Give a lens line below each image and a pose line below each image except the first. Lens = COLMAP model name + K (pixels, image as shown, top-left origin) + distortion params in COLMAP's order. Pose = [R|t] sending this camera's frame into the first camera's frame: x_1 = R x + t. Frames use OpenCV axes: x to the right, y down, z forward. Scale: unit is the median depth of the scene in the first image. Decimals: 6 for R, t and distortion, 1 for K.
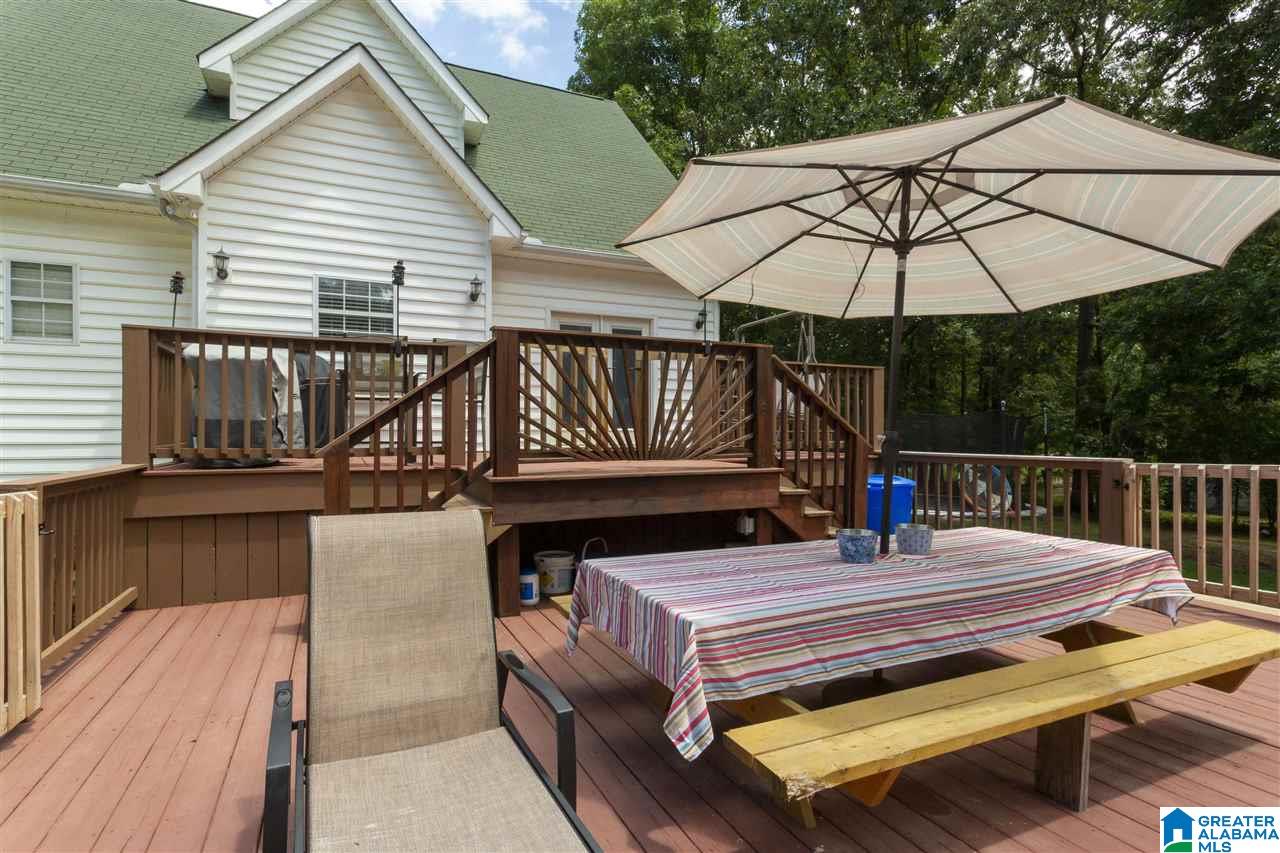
lens RADIAL K [[618.1, 0, 608.1], [0, 618.1, 423.4], [0, 0, 1]] dist [0.005065, -0.000082]
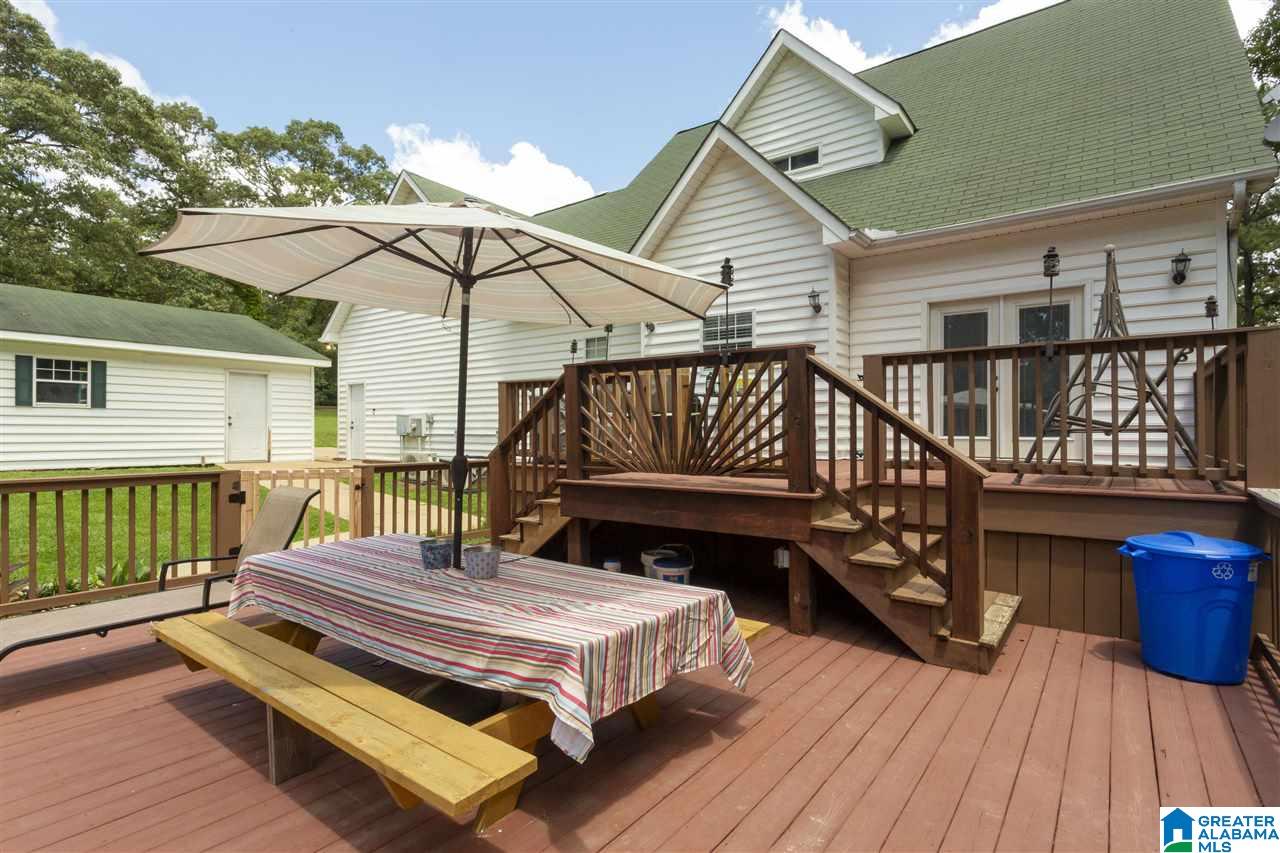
lens RADIAL K [[618.1, 0, 671.2], [0, 618.1, 428.7], [0, 0, 1]] dist [0.005065, -0.000082]
pose [[0.507466, -0.001156, -0.861671, 0.643340], [0.012488, 0.999904, 0.006013, -0.016541], [0.861582, -0.013812, 0.507431, 0.311737]]
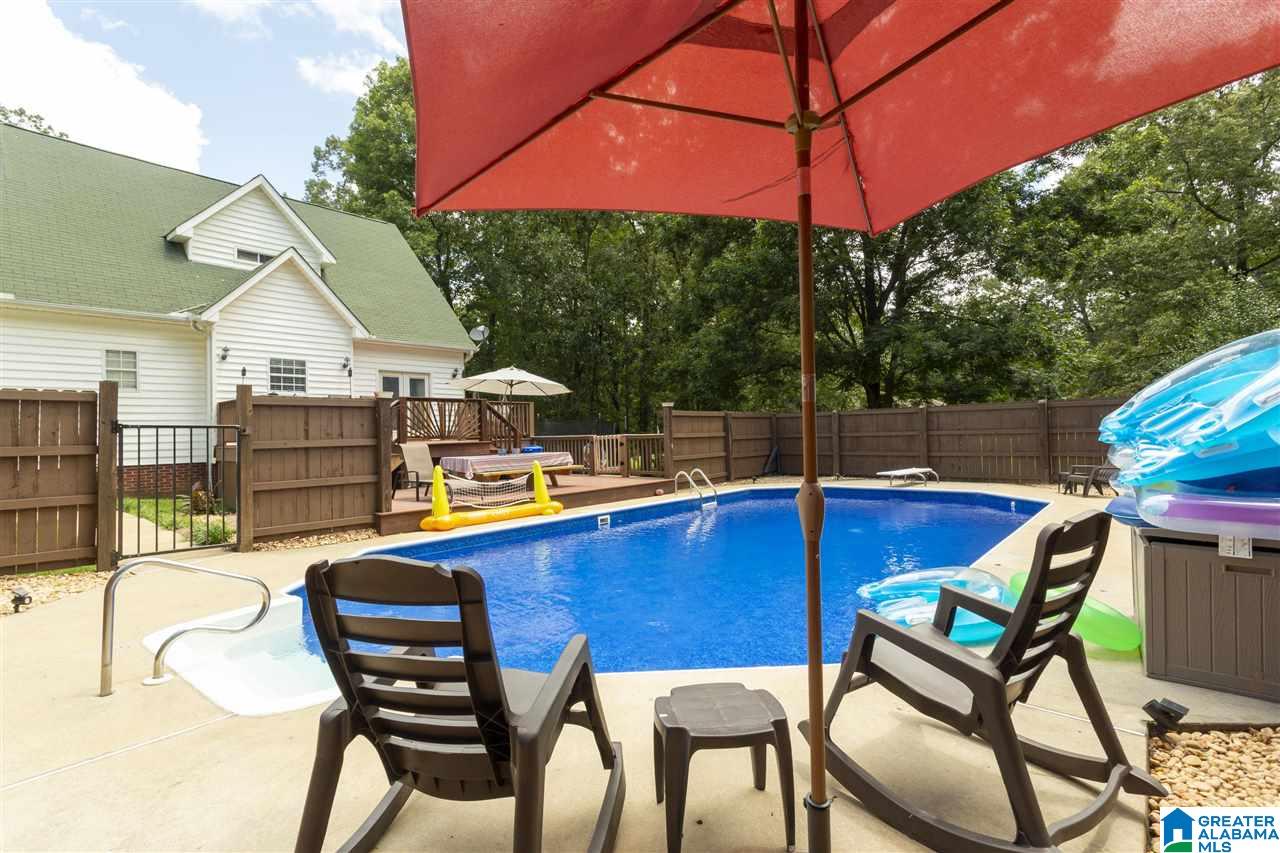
lens RADIAL K [[618.1, 0, 628.5], [0, 618.1, 418.6], [0, 0, 1]] dist [0.005065, -0.000082]
pose [[0.892048, -0.007098, 0.451885, -0.360773], [0.009517, 0.999950, -0.003082, -0.020300], [-0.451840, 0.007050, 0.892071, -1.446327]]
